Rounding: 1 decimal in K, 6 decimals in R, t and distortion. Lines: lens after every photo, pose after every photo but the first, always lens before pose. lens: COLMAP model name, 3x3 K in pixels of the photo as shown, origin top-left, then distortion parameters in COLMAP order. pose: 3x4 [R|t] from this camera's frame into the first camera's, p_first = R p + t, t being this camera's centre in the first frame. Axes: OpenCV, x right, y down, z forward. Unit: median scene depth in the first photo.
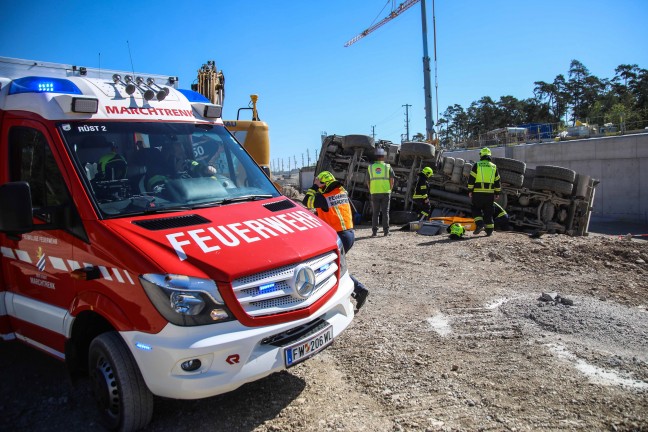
lens RADIAL K [[579.0, 0, 324.0], [0, 579.0, 216.0], [0, 0, 1]] dist [-0.007894, 0.130907]
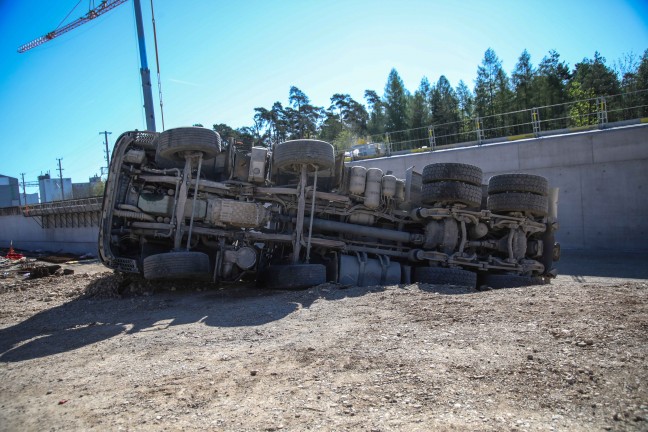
lens RADIAL K [[579.0, 0, 324.0], [0, 579.0, 216.0], [0, 0, 1]] dist [-0.007894, 0.130907]
pose [[0.852493, -0.058501, 0.519454, -0.041090], [0.093114, 0.994820, -0.040776, -0.010297], [-0.514378, 0.083130, 0.853525, 0.177136]]
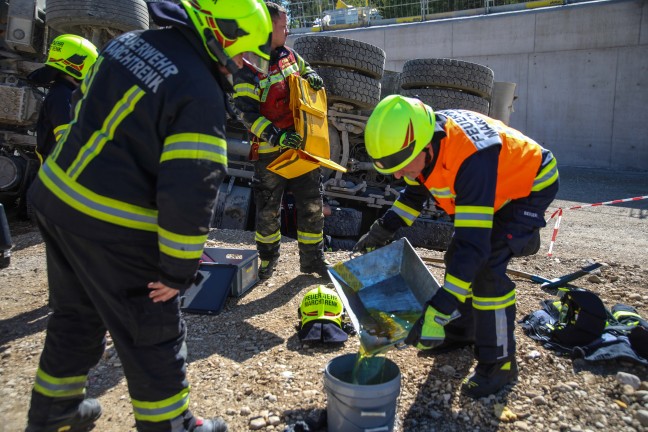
lens RADIAL K [[678.6, 0, 324.0], [0, 678.6, 216.0], [0, 0, 1]] dist [0.001602, 0.272853]
pose [[0.886085, -0.098107, 0.453022, 0.027953], [0.046090, 0.991149, 0.124494, -0.012441], [-0.461226, -0.089432, 0.882764, 0.190317]]
